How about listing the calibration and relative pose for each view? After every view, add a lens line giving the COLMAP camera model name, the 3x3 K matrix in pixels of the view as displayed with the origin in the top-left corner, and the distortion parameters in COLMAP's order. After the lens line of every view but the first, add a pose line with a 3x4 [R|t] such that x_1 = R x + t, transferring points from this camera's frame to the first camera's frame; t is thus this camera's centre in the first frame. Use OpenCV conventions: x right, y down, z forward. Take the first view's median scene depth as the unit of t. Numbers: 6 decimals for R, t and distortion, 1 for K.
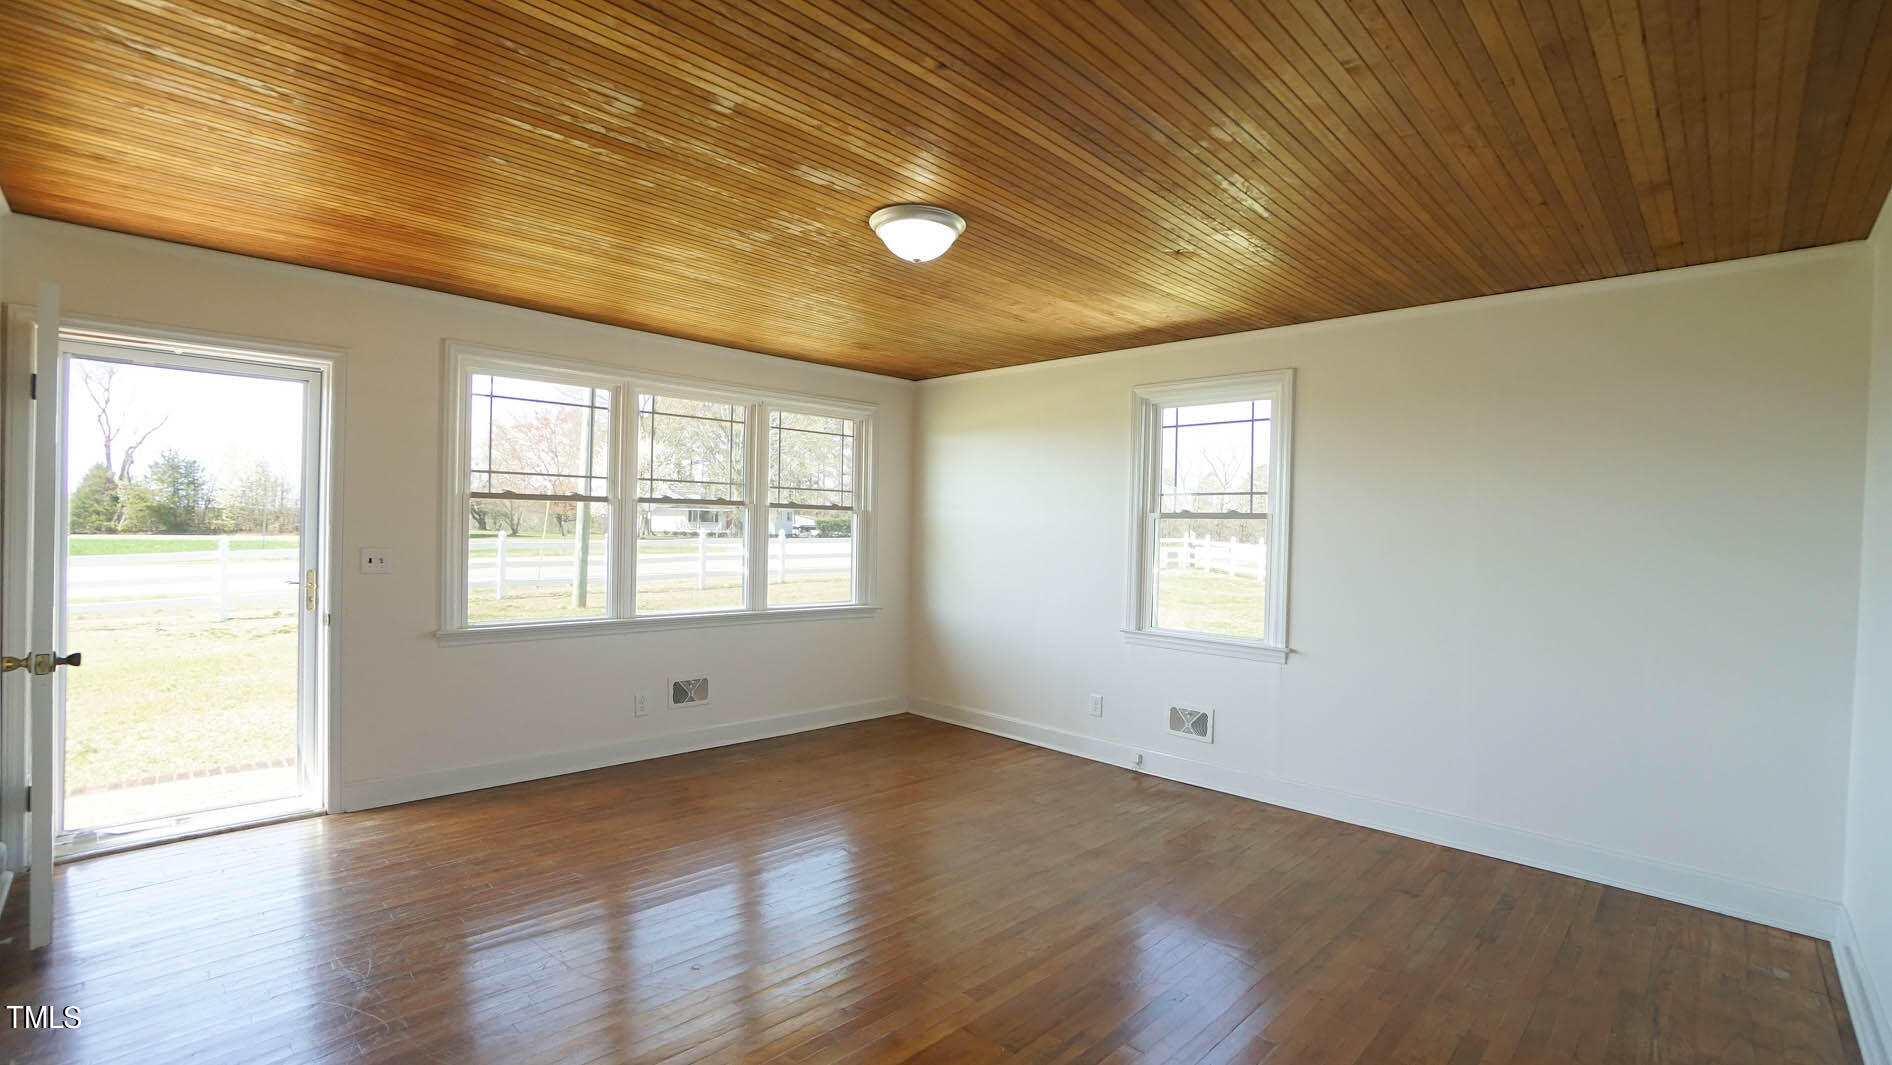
lens RADIAL K [[830.2, 0, 939.4], [0, 830.2, 540.6], [0, 0, 1]] dist [-0.070058, 0.026000]
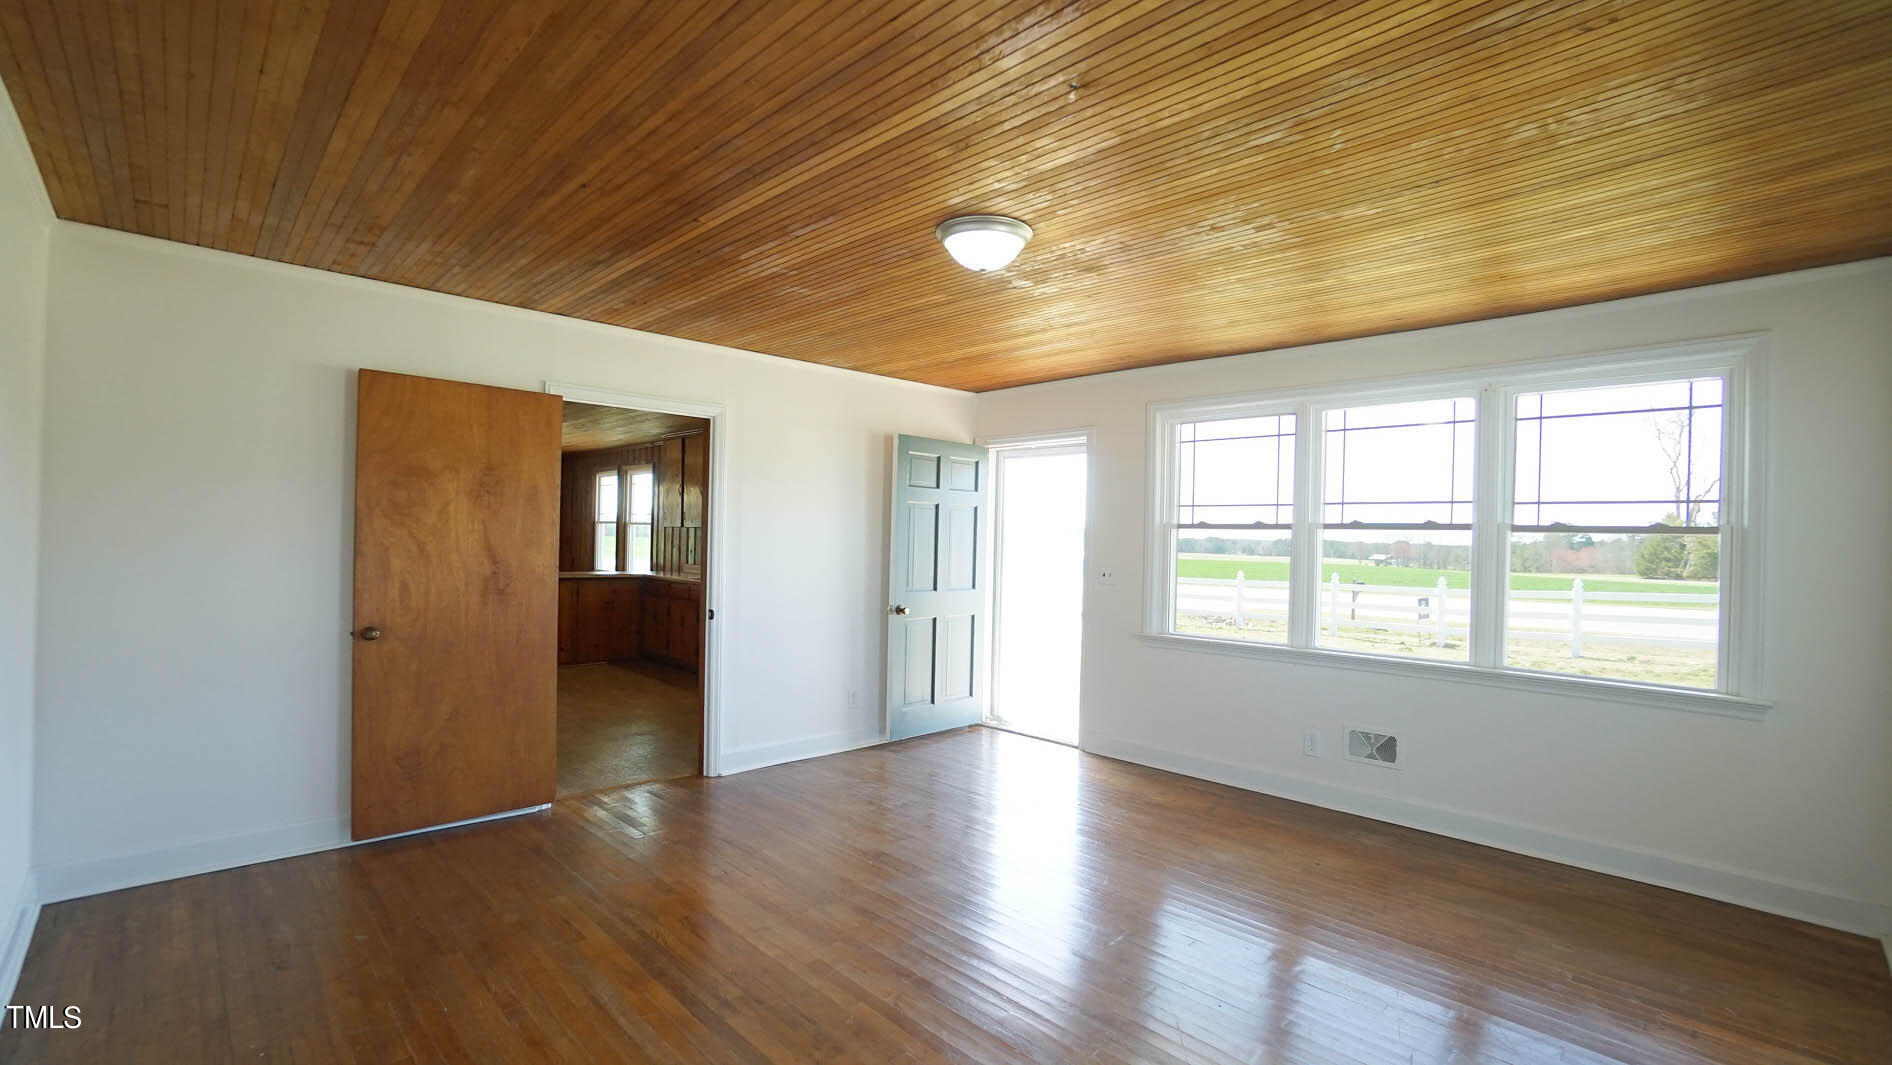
lens RADIAL K [[830.2, 0, 939.4], [0, 830.2, 540.6], [0, 0, 1]] dist [-0.070058, 0.026000]
pose [[-0.011821, -0.020379, -0.999722, 0.560276], [-0.039706, 0.999013, -0.019895, 0.004043], [0.999141, 0.039459, -0.012619, 0.568456]]
